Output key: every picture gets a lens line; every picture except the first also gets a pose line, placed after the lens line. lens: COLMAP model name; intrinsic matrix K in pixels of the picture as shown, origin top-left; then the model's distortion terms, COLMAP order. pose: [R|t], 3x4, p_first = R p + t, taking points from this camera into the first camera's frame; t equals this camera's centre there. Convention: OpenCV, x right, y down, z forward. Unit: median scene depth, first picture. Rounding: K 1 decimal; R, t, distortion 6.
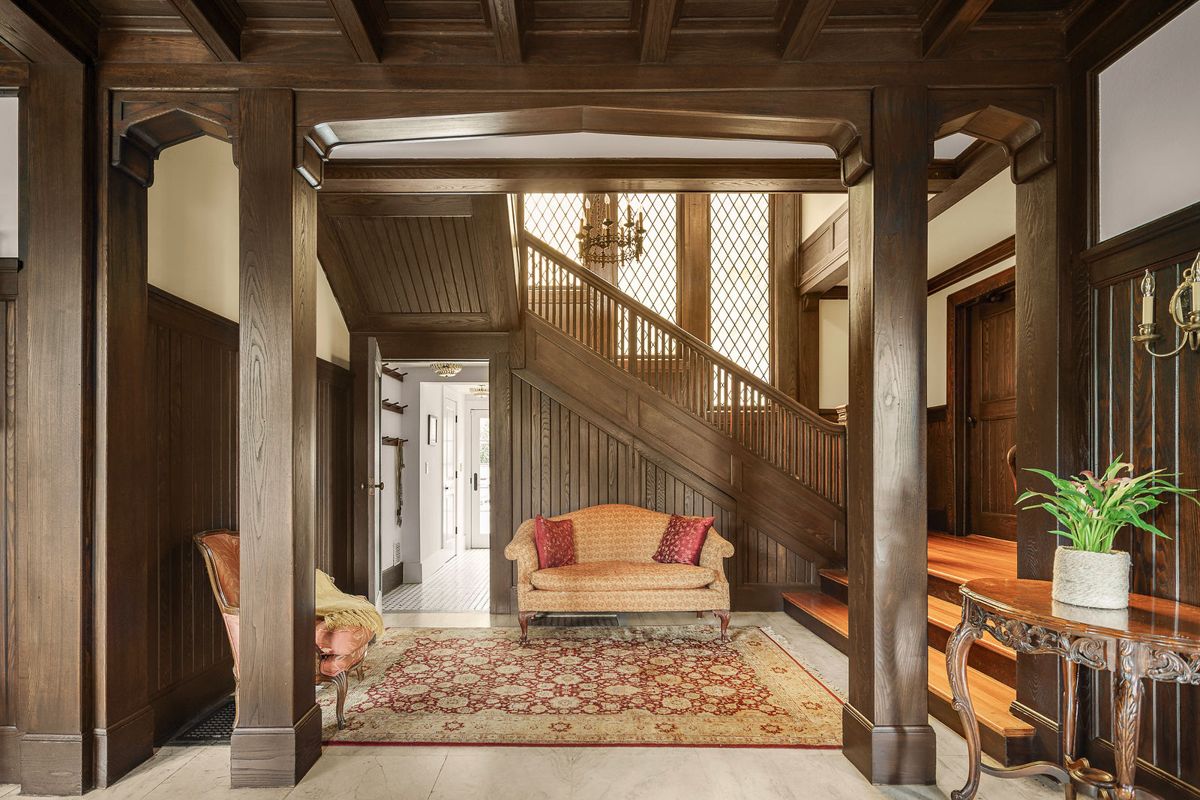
lens RADIAL K [[617.6, 0, 566.9], [0, 617.6, 457.2], [0, 0, 1]] dist [0.001080, -0.000629]
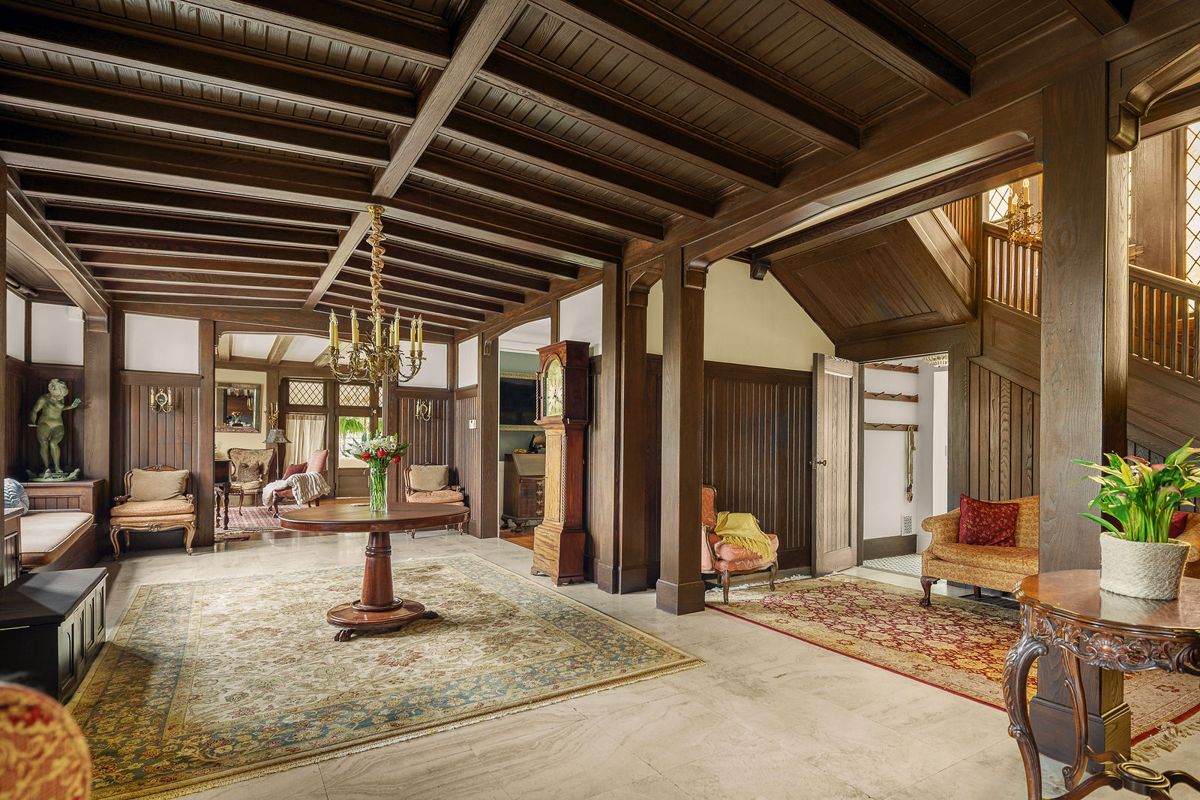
lens RADIAL K [[588.5, 0, 599.8], [0, 588.5, 421.3], [0, 0, 1]] dist [-0.000710, -0.001281]
pose [[0.535456, -0.029418, -0.844051, 0.582425], [0.001862, 0.999432, -0.033652, -0.001242], [0.844561, 0.016448, 0.535206, -0.104356]]
